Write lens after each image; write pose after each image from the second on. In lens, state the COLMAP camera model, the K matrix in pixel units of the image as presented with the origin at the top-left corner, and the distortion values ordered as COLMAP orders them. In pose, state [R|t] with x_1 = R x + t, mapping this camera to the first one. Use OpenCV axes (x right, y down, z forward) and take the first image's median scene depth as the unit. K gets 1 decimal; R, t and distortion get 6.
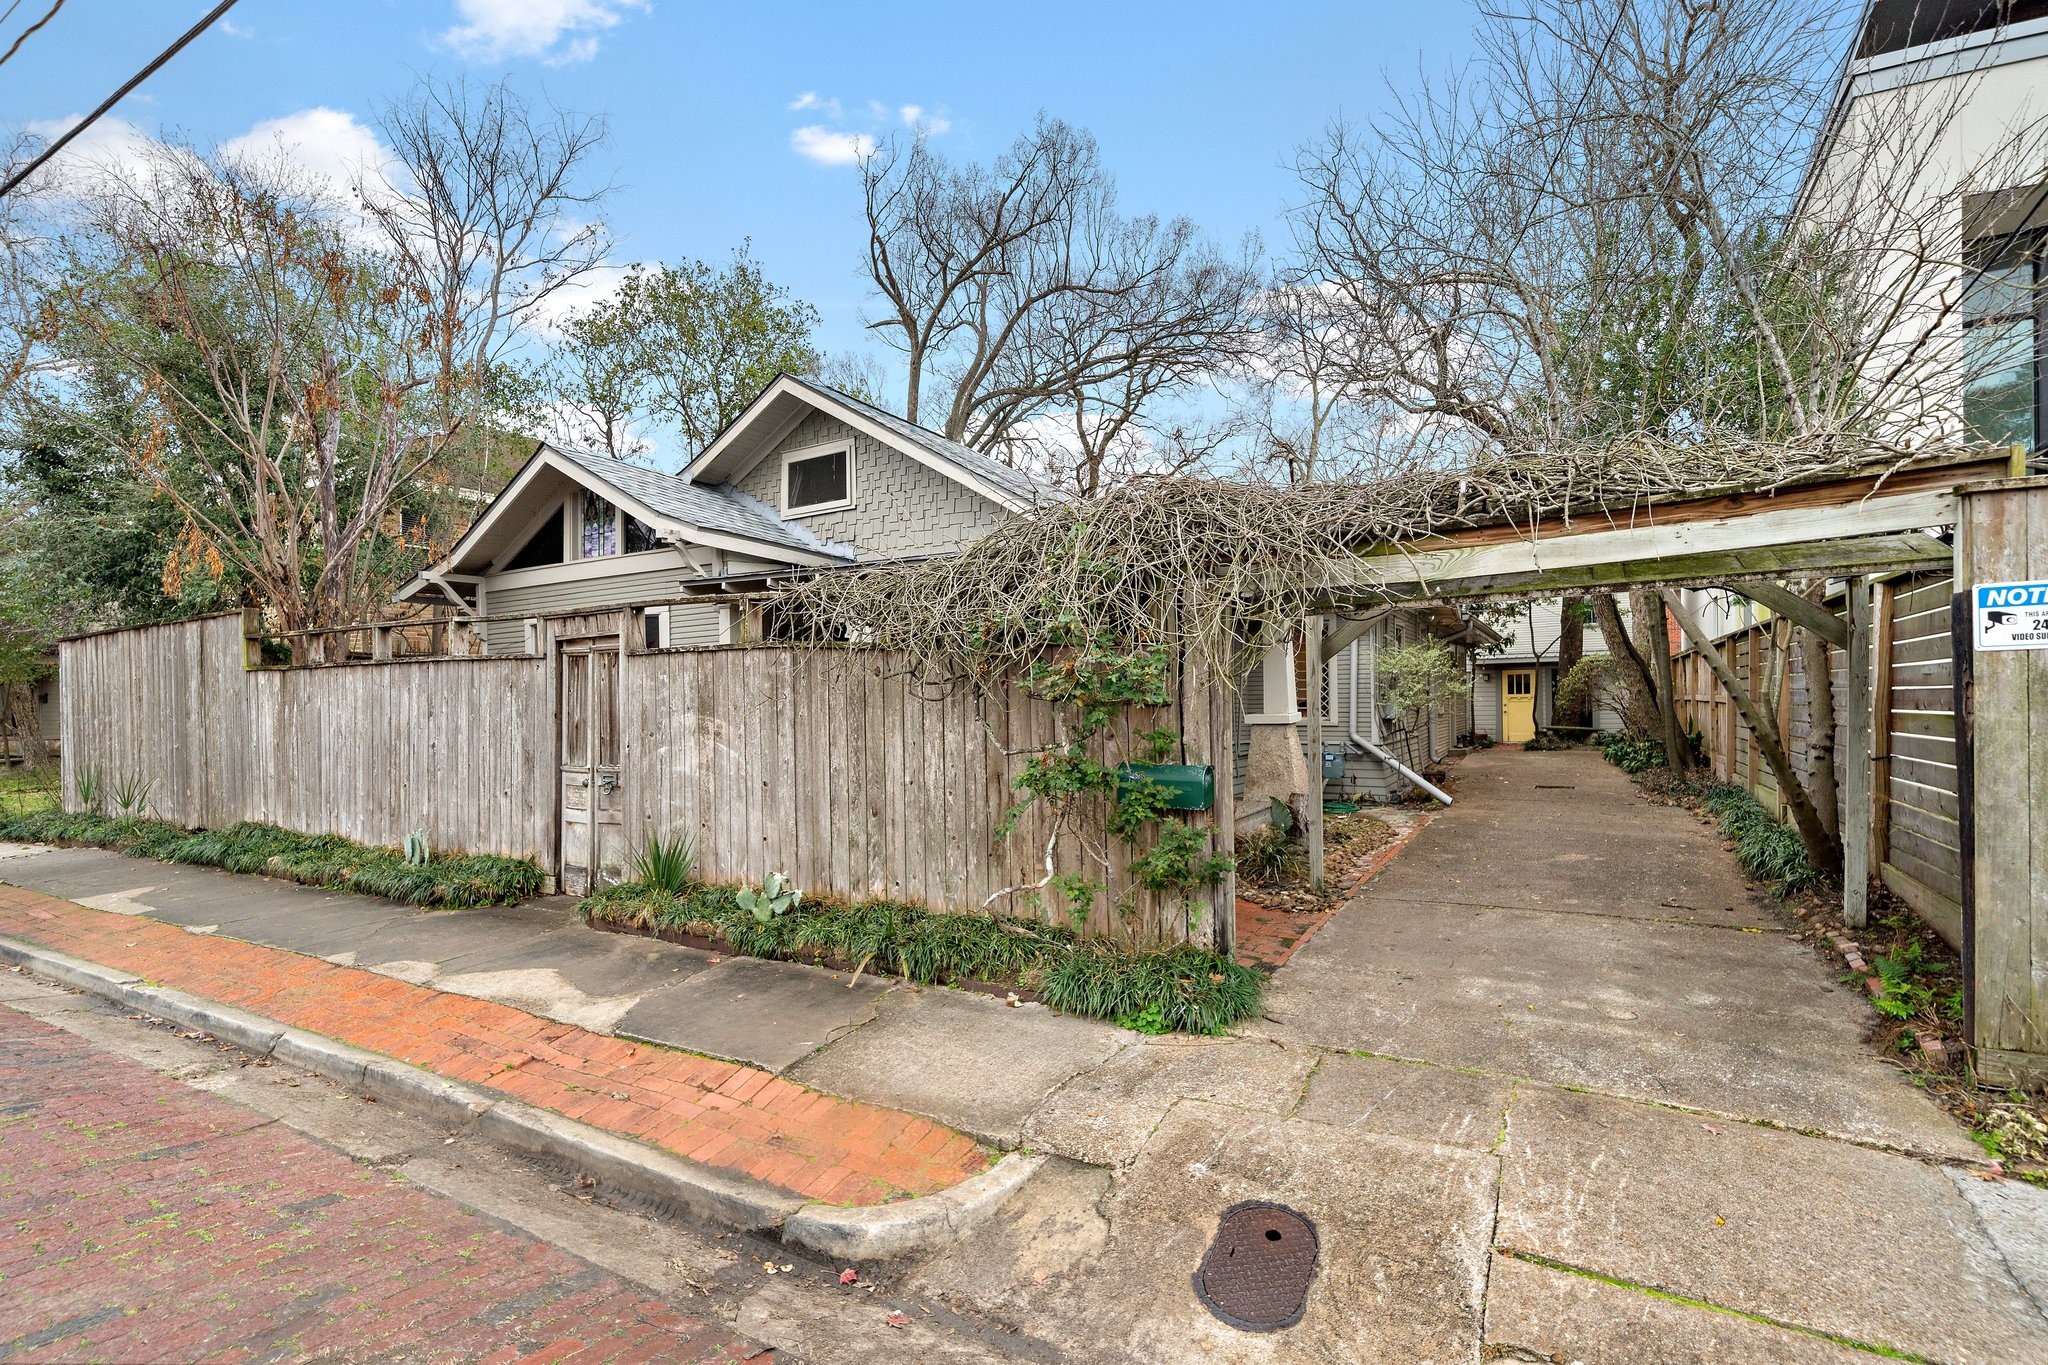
lens RADIAL K [[949.3, 0, 1025.0], [0, 949.3, 698.7], [0, 0, 1]] dist [-0.004311, -0.000021]
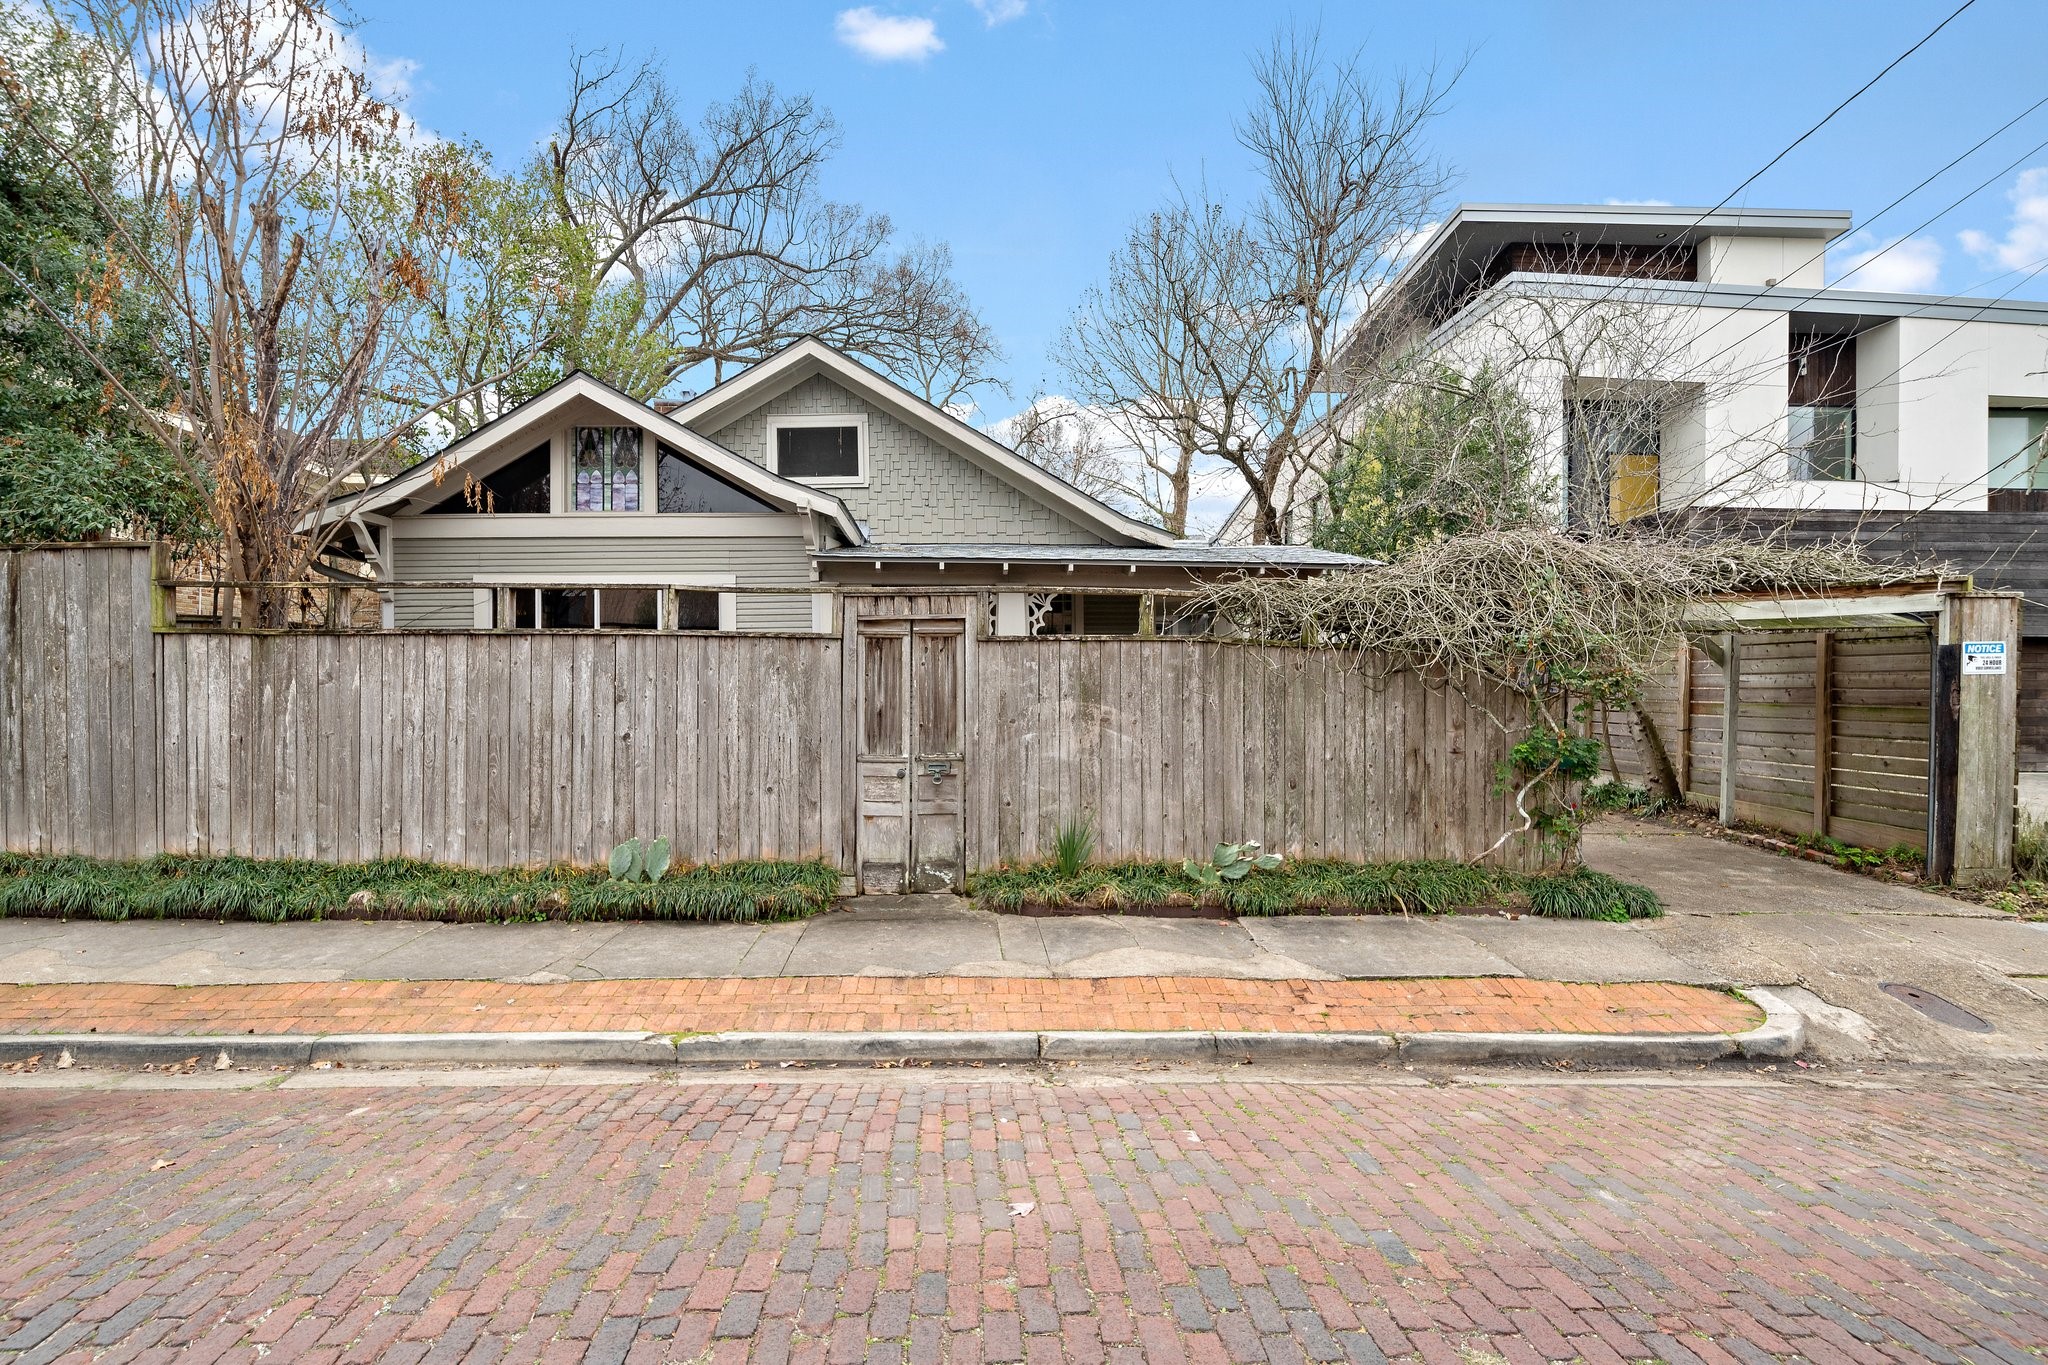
lens RADIAL K [[958.1, 0, 1022.2], [0, 958.1, 683.8], [0, 0, 1]] dist [-0.001317, 0.000563]
pose [[0.861178, 0.012631, 0.508147, -0.980512], [-0.013089, 0.999911, -0.002673, 0.001101], [-0.508136, -0.004349, 0.861266, 0.137260]]
